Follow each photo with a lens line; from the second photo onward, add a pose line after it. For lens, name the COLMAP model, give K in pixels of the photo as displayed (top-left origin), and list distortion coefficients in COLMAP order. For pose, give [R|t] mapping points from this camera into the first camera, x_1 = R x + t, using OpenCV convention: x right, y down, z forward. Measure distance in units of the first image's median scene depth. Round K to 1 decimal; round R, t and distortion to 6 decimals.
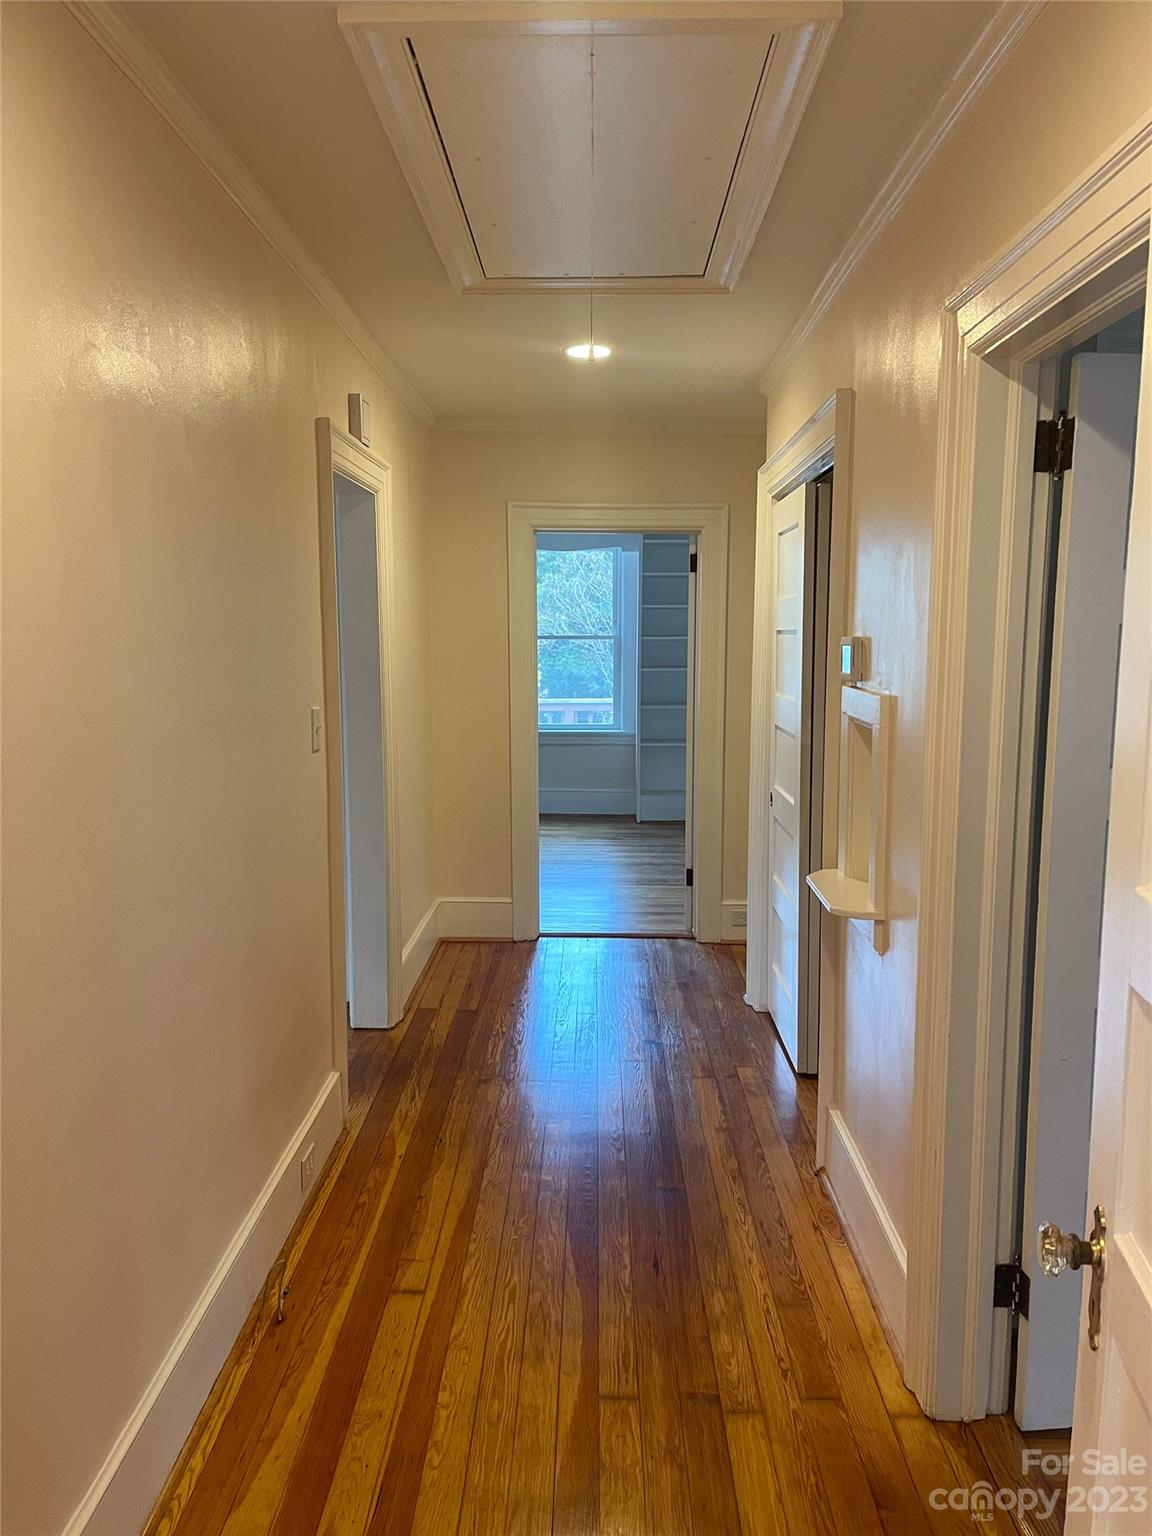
lens RADIAL K [[1162.1, 0, 576.0], [0, 1162.1, 768.0], [0, 0, 1]] dist [0.054605, -0.056633]
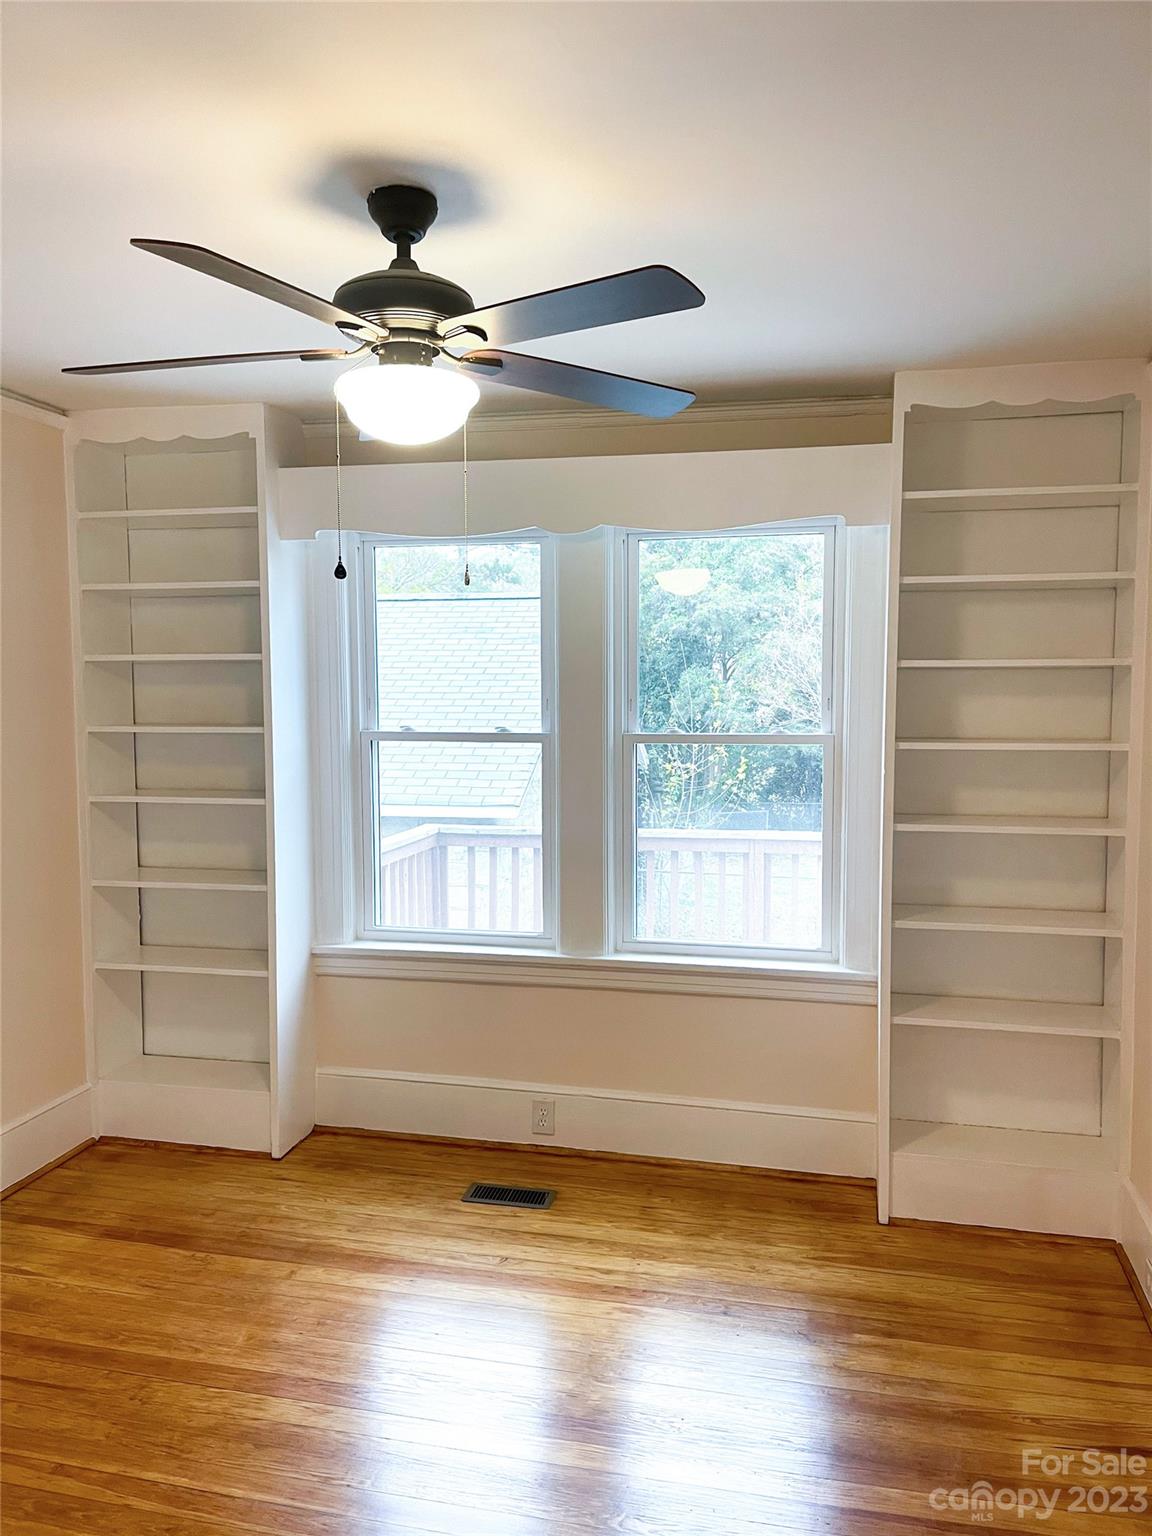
lens RADIAL K [[1162.1, 0, 576.0], [0, 1162.1, 768.0], [0, 0, 1]] dist [0.054605, -0.056633]
pose [[0.979269, 0.014768, -0.202024, 0.029996], [-0.026373, 0.998145, -0.054877, -0.077042], [0.200839, 0.059067, 0.977842, 0.589774]]
